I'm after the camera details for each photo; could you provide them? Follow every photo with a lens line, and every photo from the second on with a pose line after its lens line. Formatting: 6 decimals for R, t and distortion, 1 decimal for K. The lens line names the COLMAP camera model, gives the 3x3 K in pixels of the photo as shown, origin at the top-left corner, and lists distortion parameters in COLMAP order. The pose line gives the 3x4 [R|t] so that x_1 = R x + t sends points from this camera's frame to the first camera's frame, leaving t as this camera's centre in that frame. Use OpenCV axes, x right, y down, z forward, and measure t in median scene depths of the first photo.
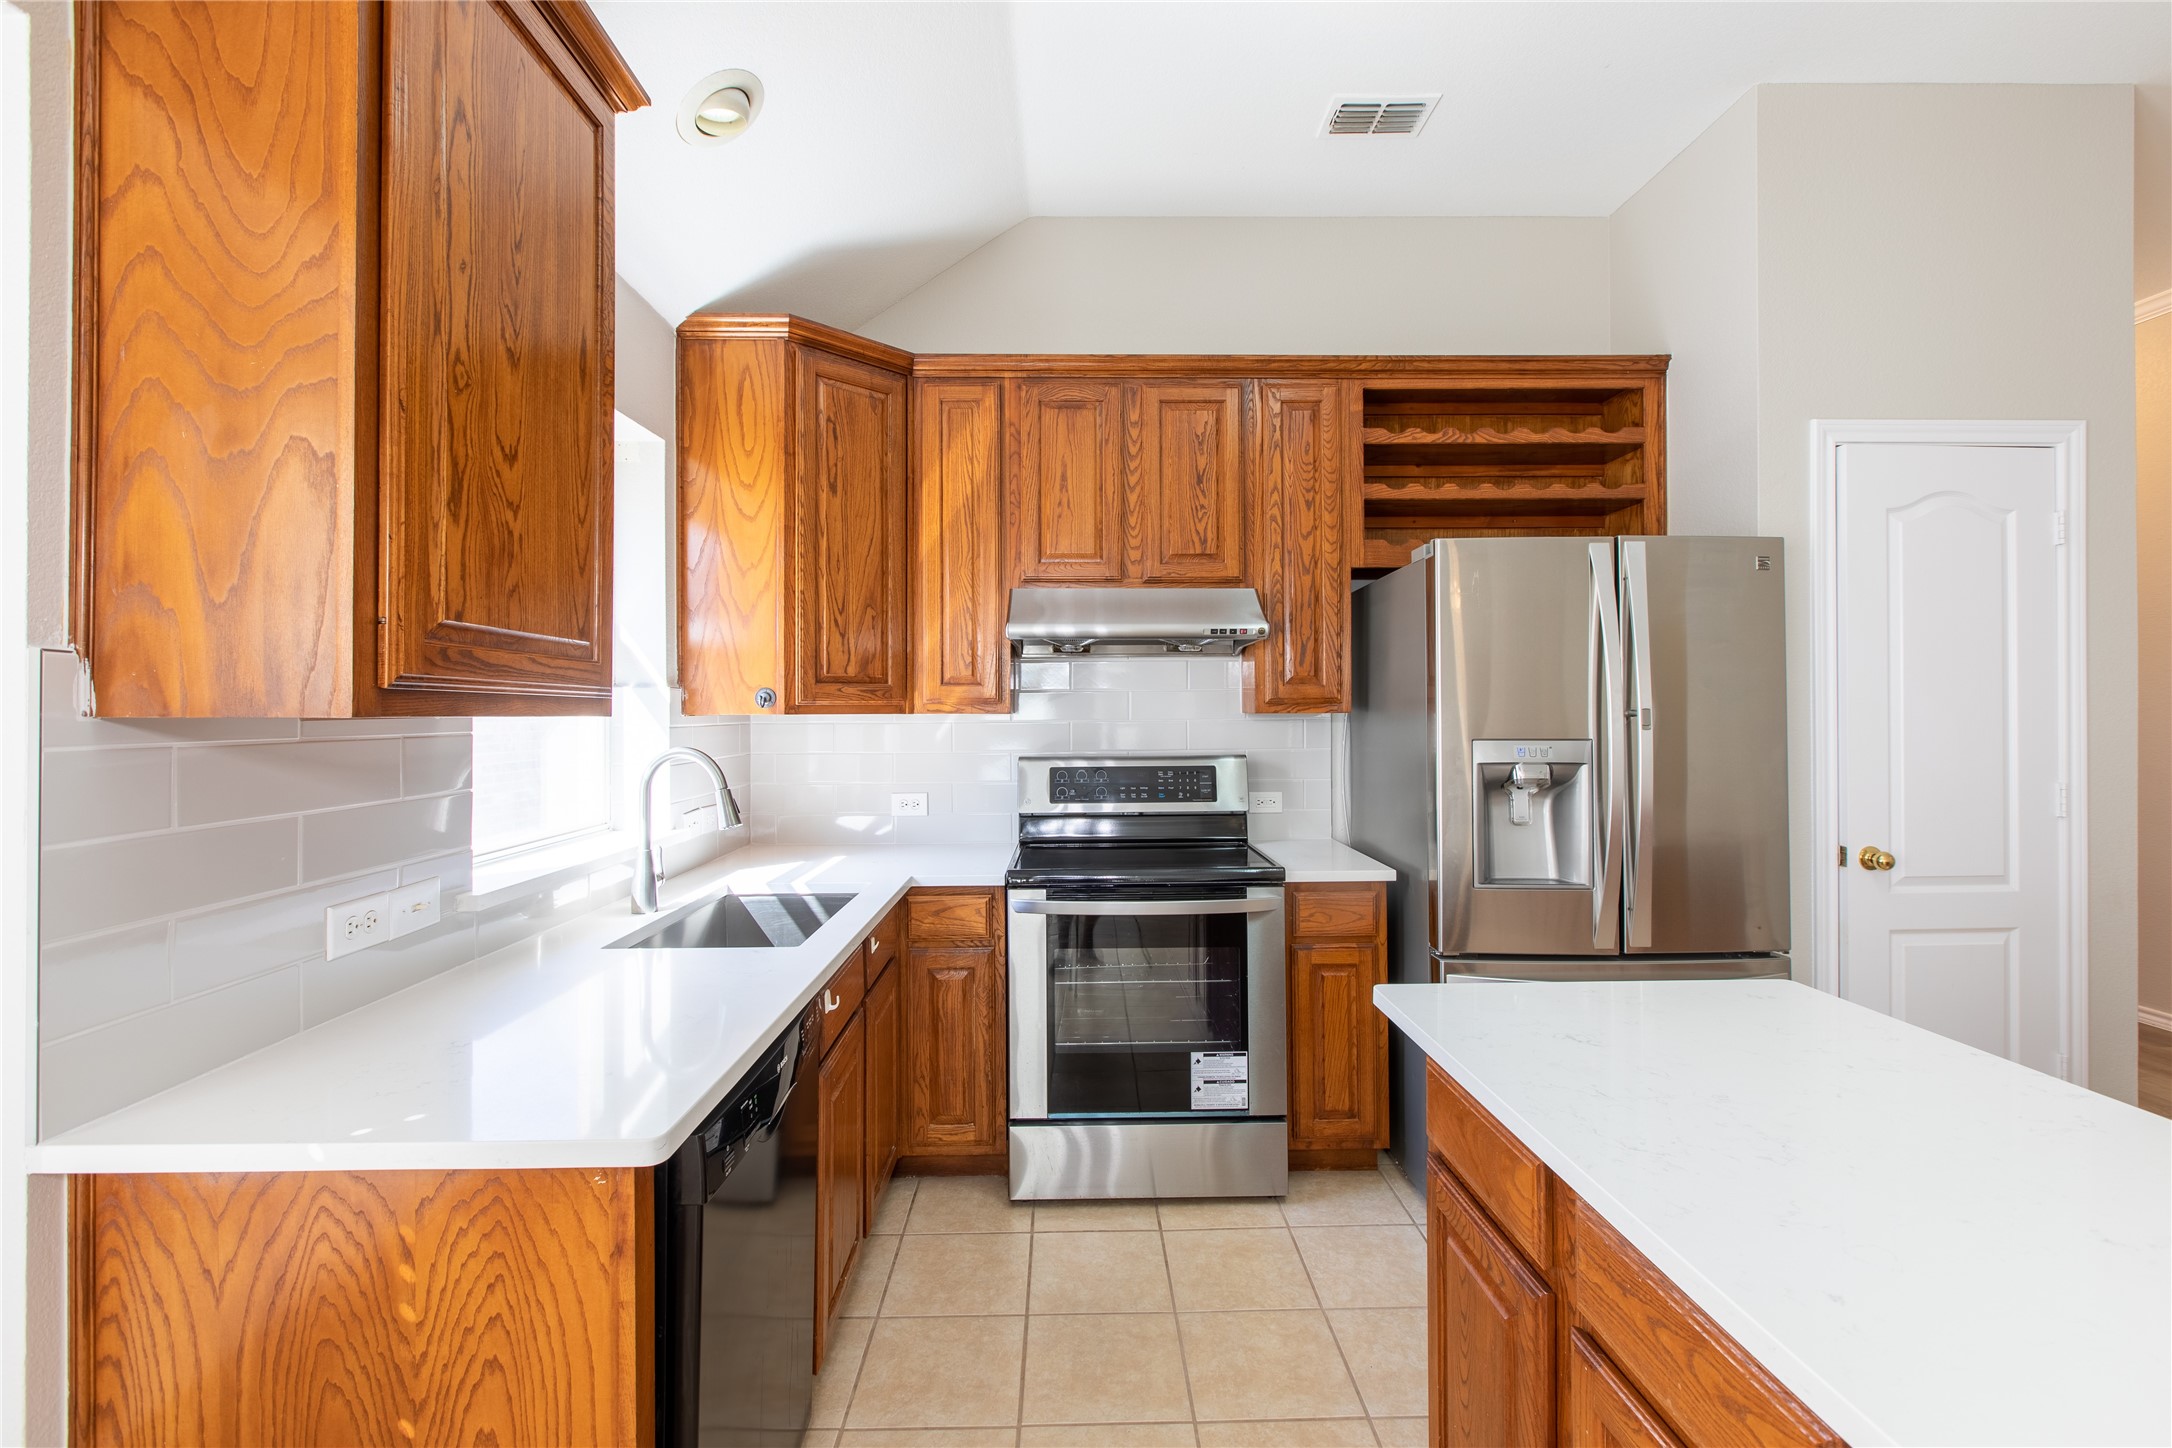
lens RADIAL K [[963.4, 0, 1091.2], [0, 963.4, 707.7], [0, 0, 1]] dist [0.001026, 0.001134]
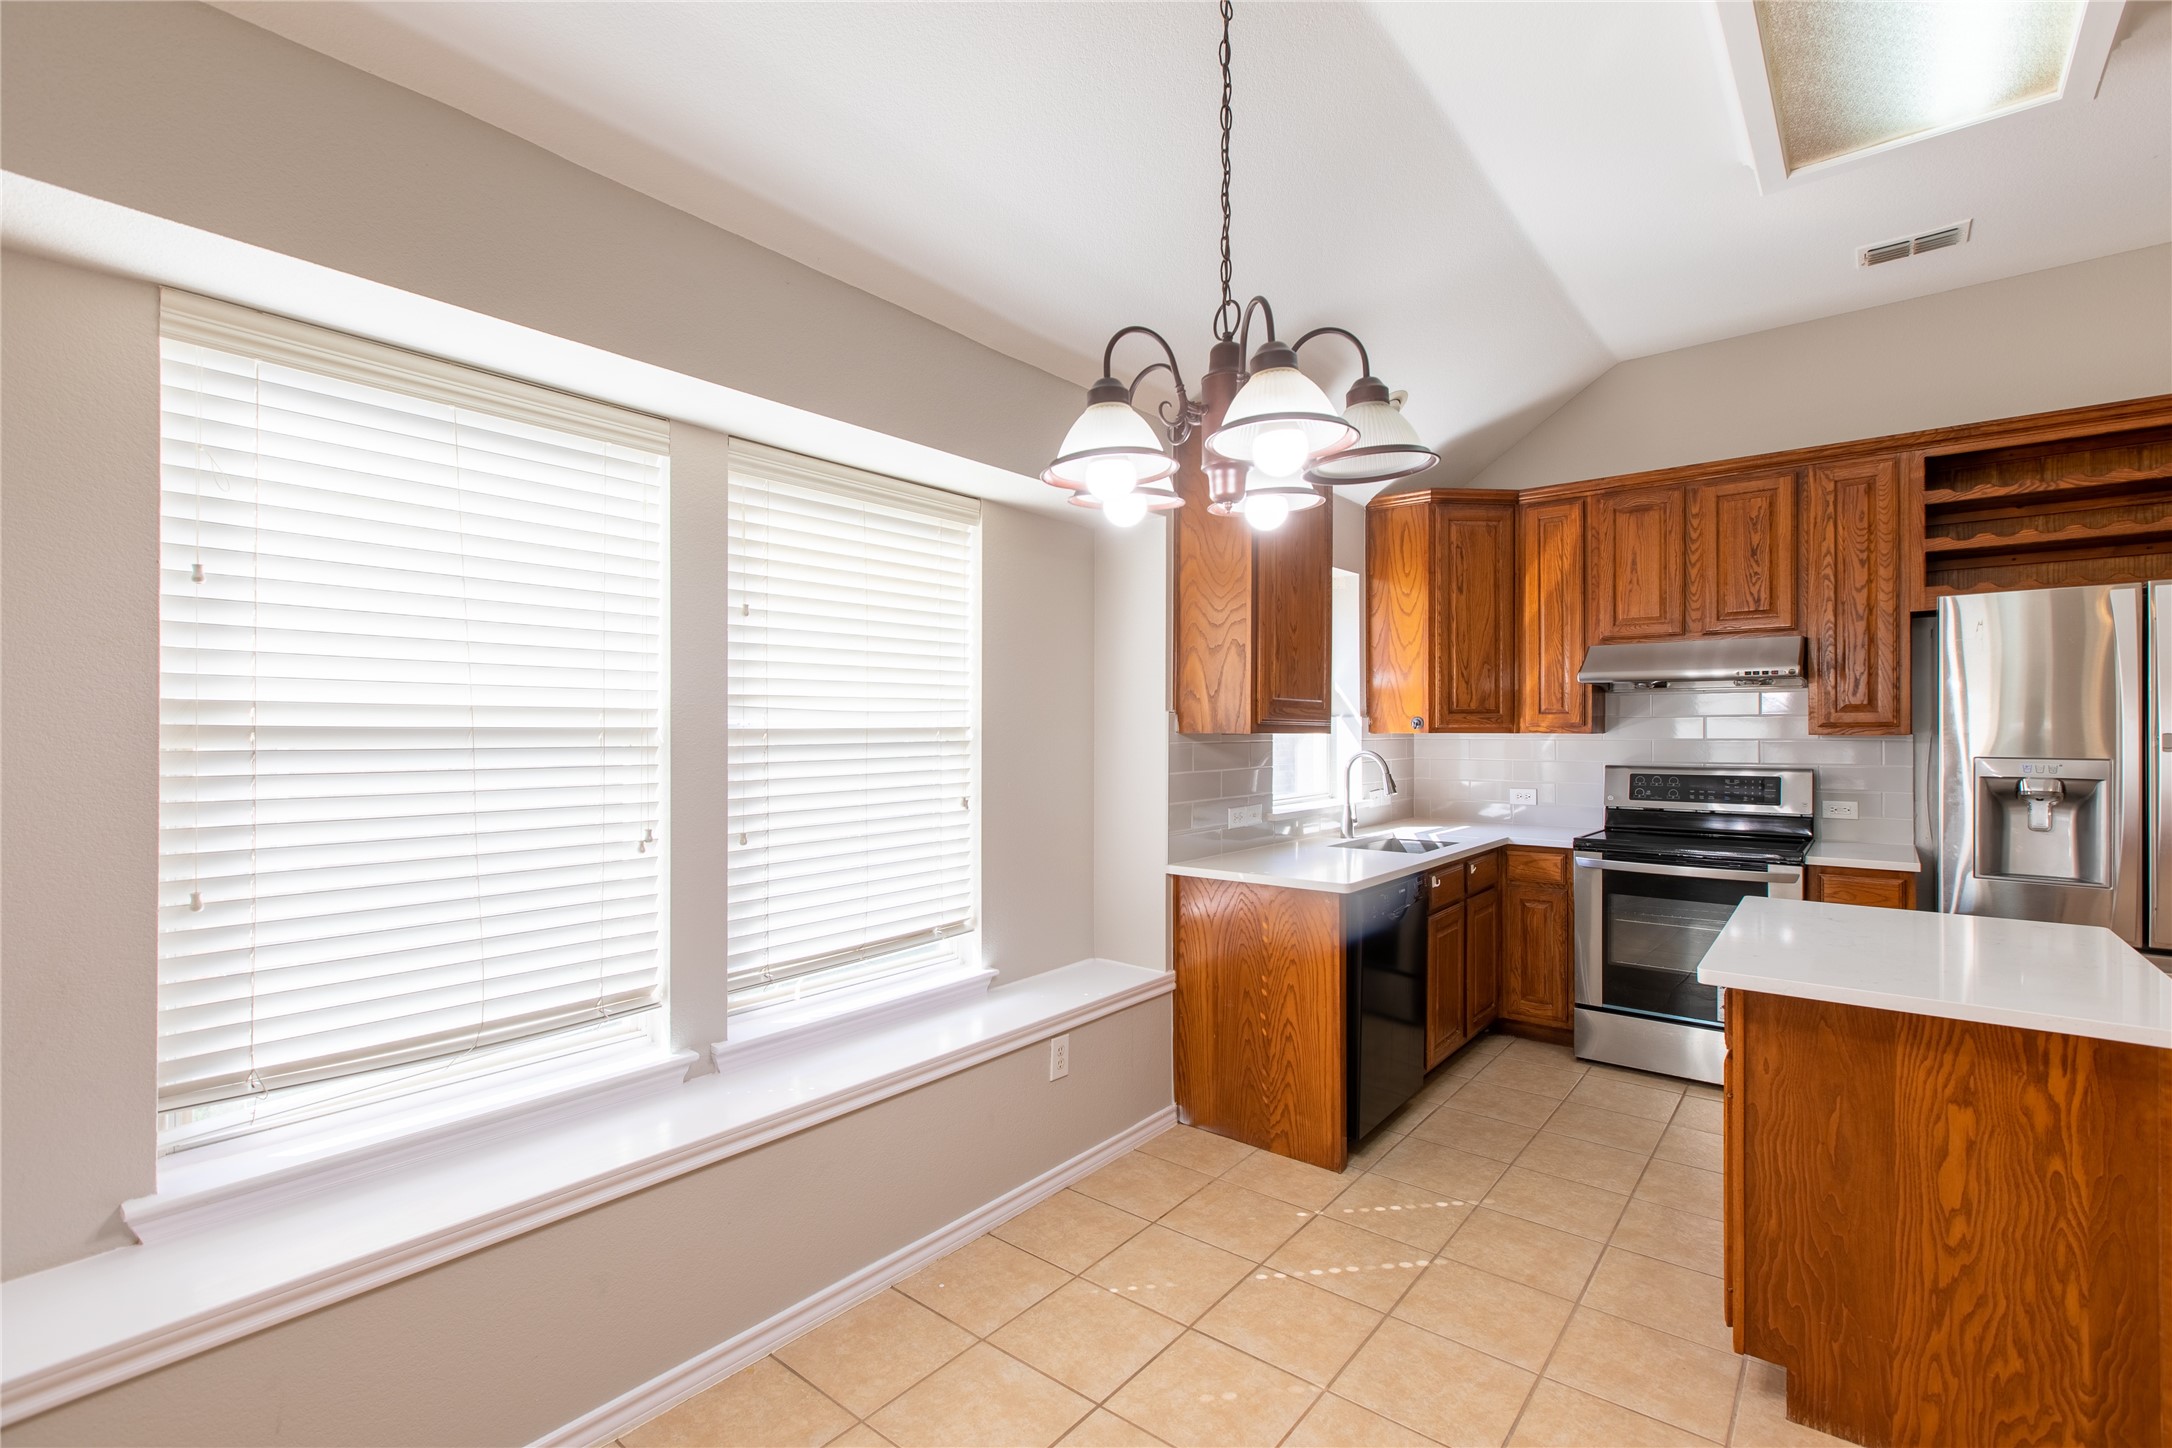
lens RADIAL K [[970.9, 0, 1088.9], [0, 970.9, 722.4], [0, 0, 1]] dist [0.002336, -0.001532]
pose [[0.761383, 0.000328, -0.648303, 0.307250], [-0.001294, 0.999999, -0.001014, -0.008299], [0.648301, 0.001611, 0.761382, -0.619690]]
